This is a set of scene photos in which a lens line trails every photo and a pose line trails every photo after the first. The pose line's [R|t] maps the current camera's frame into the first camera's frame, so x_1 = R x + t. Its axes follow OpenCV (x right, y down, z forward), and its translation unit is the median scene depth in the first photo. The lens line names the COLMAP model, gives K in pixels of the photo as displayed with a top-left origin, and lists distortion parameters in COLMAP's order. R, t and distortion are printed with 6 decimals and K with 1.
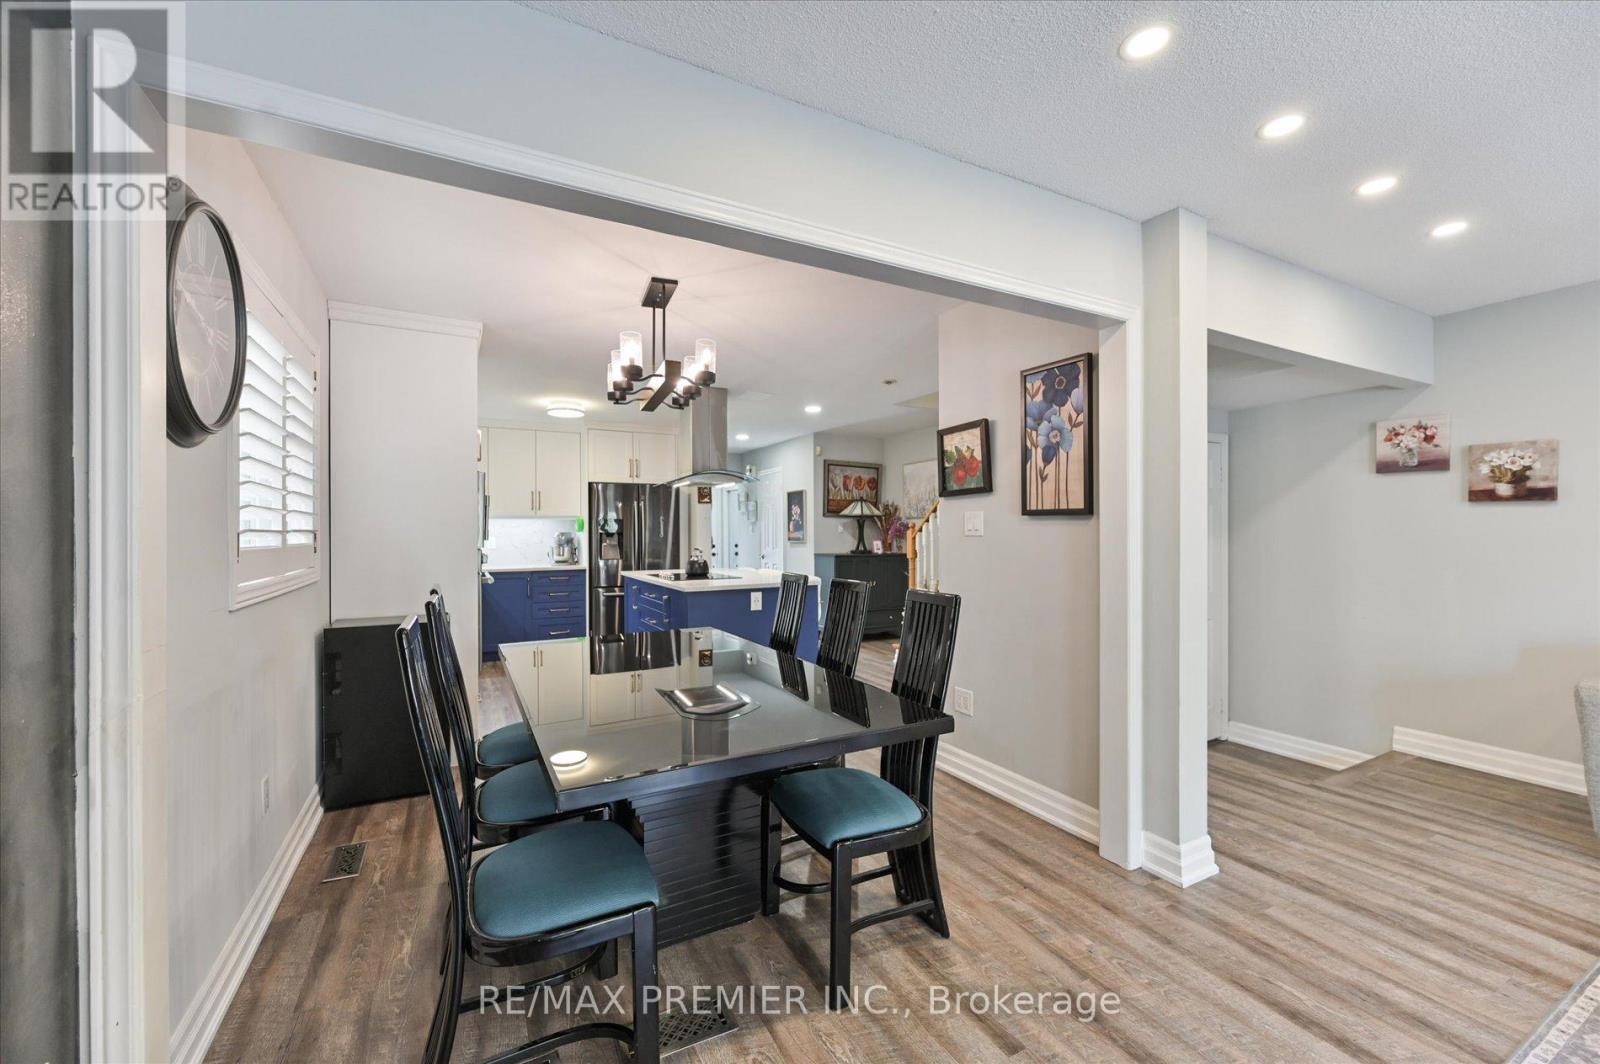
lens RADIAL K [[634.9, 0, 797.2], [0, 634.9, 529.7], [0, 0, 1]] dist [0.001743, 0.000542]
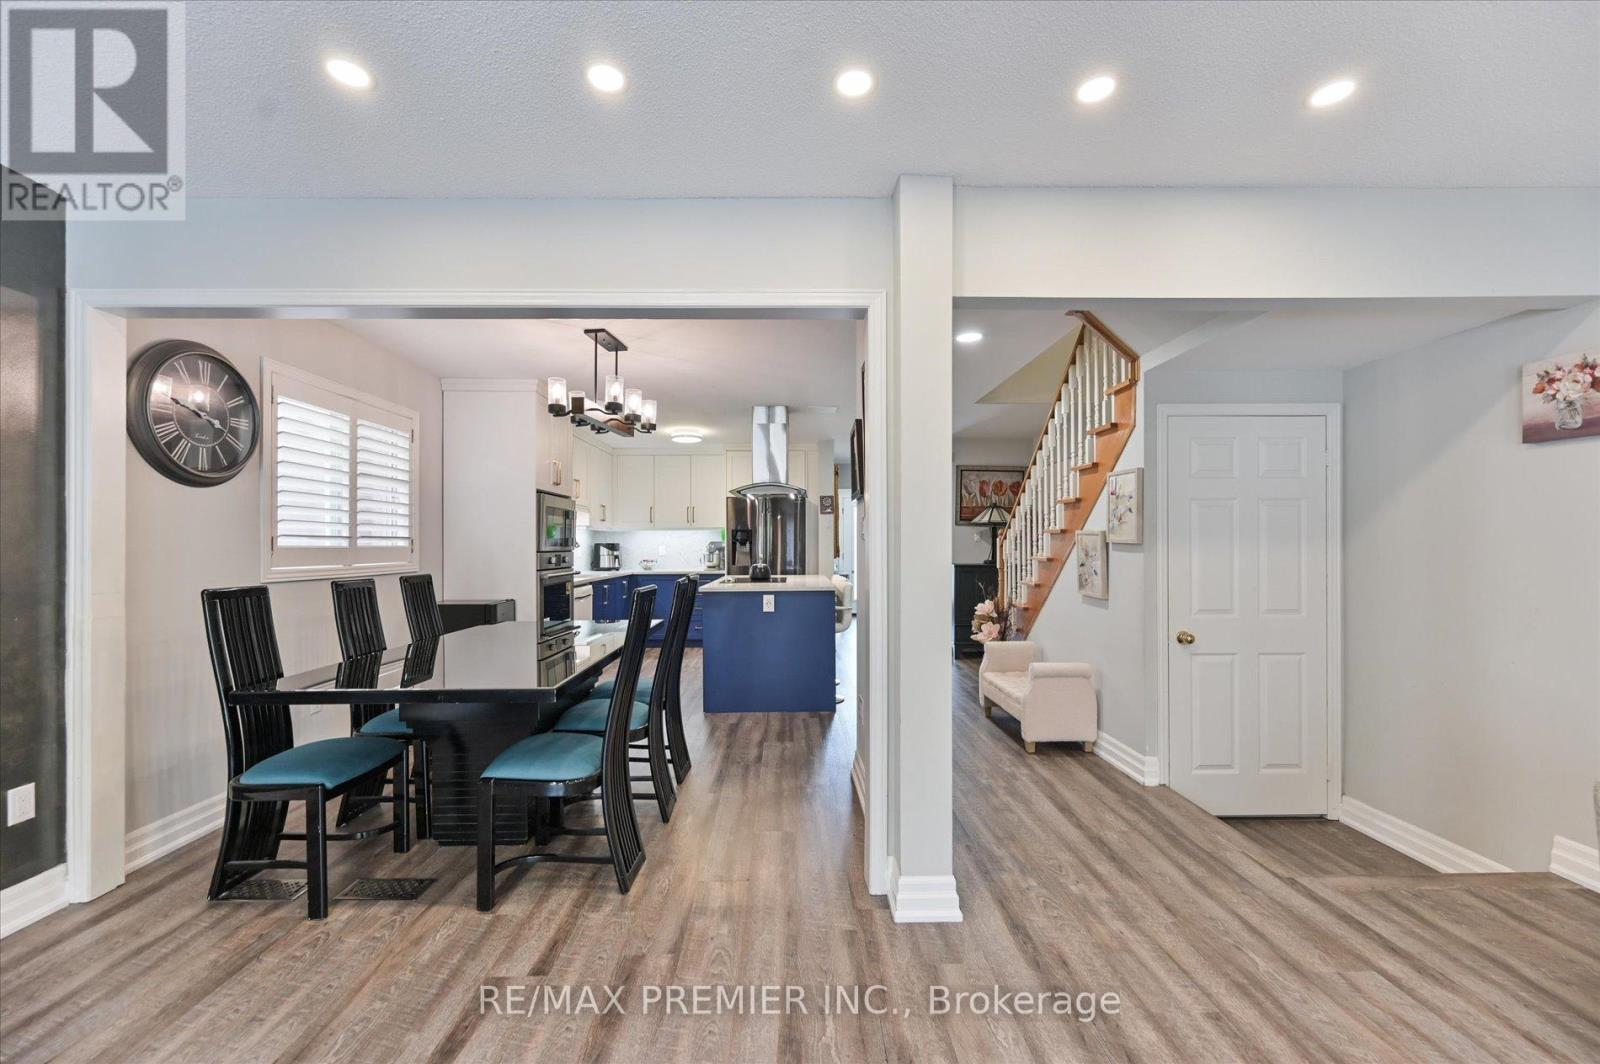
lens RADIAL K [[634.9, 0, 797.0], [0, 634.9, 540.9], [0, 0, 1]] dist [0.001743, 0.000542]
pose [[0.888391, -0.003121, -0.459077, 0.311792], [0.002221, 0.999994, -0.002501, 0.006531], [0.459082, 0.001202, 0.888393, 0.043227]]
